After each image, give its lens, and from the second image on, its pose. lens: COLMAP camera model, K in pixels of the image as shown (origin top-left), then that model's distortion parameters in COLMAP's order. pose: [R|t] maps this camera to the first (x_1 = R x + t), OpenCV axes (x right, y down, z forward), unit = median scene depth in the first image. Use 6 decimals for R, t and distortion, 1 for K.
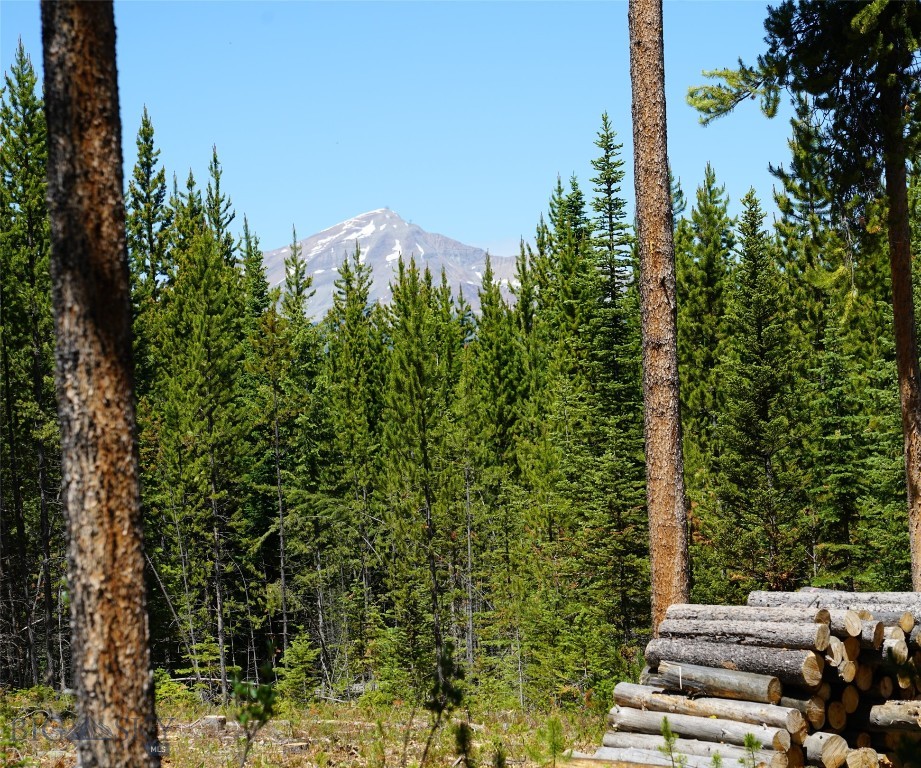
lens RADIAL K [[3380.5, 0, 409.2], [0, 3380.5, 459.0], [0, 0, 1]] dist [-0.012286, 2.133572]
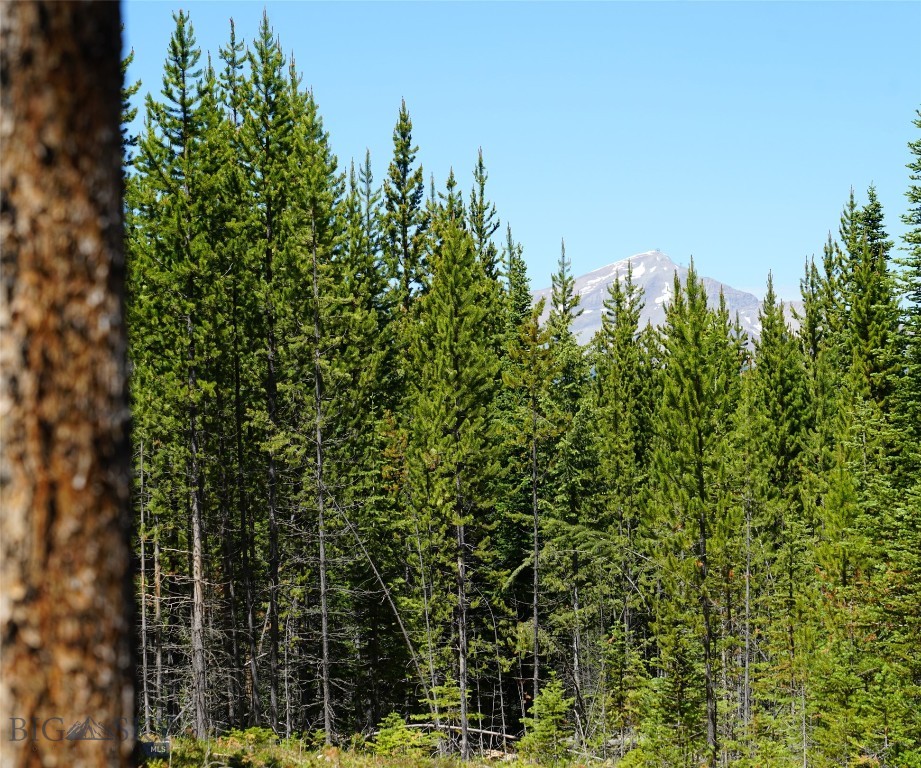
lens RADIAL K [[3379.2, 0, 404.4], [0, 3379.2, 497.0], [0, 0, 1]] dist [-0.054114, 2.308501]
pose [[0.996309, 0.034139, -0.078754, -0.002795], [-0.034166, 0.999416, 0.001007, 0.004236], [0.078742, 0.001687, 0.996894, 0.117262]]
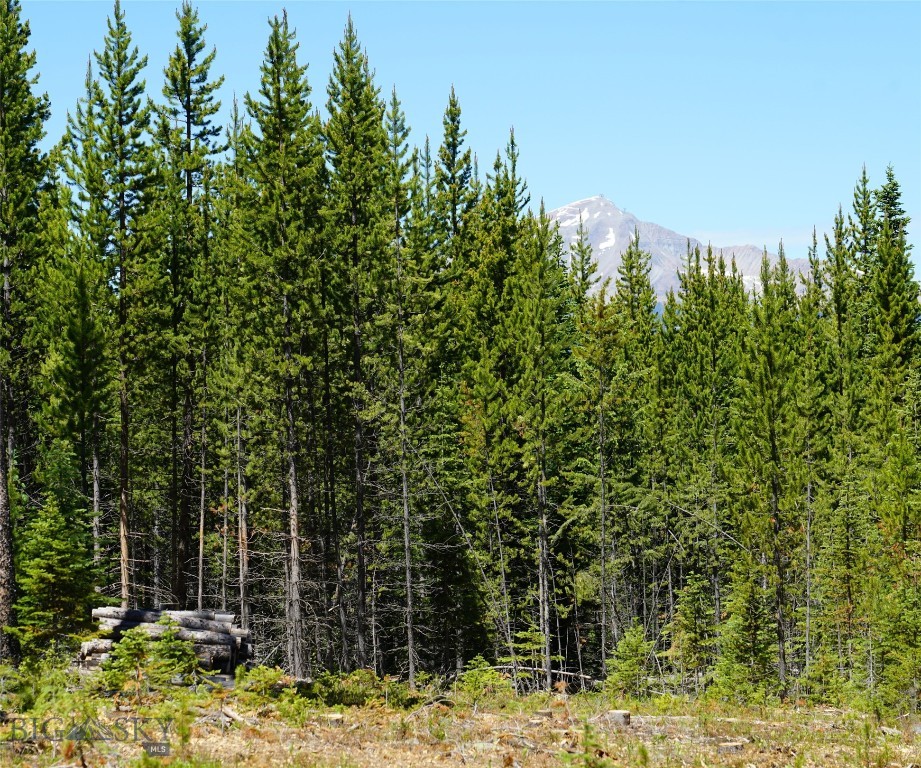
lens RADIAL K [[3379.2, 0, 404.4], [0, 3379.2, 497.0], [0, 0, 1]] dist [-0.054114, 2.308501]
pose [[0.997665, 0.028530, -0.062049, -0.038490], [-0.027572, 0.999488, 0.016236, 0.000228], [0.062481, -0.014487, 0.997941, 0.015895]]
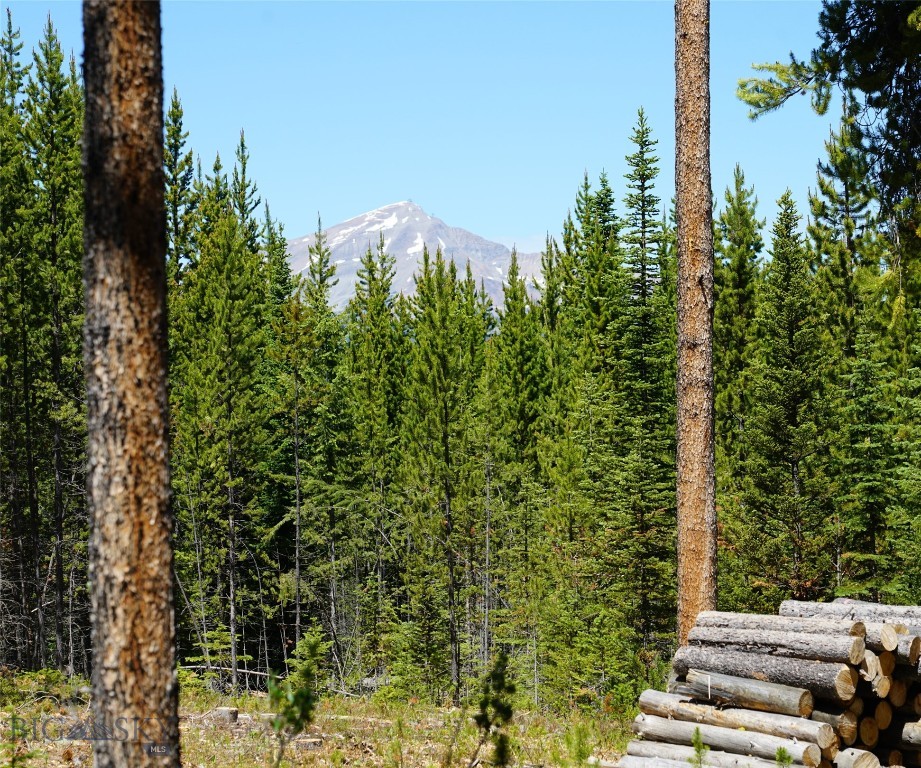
lens RADIAL K [[3380.5, 0, 409.2], [0, 3380.5, 459.0], [0, 0, 1]] dist [-0.012286, 2.133572]
pose [[0.999407, 0.034180, -0.004053, -0.001934], [-0.034172, 0.999414, 0.002135, -0.000003], [0.004123, -0.001995, 0.999990, 0.012784]]
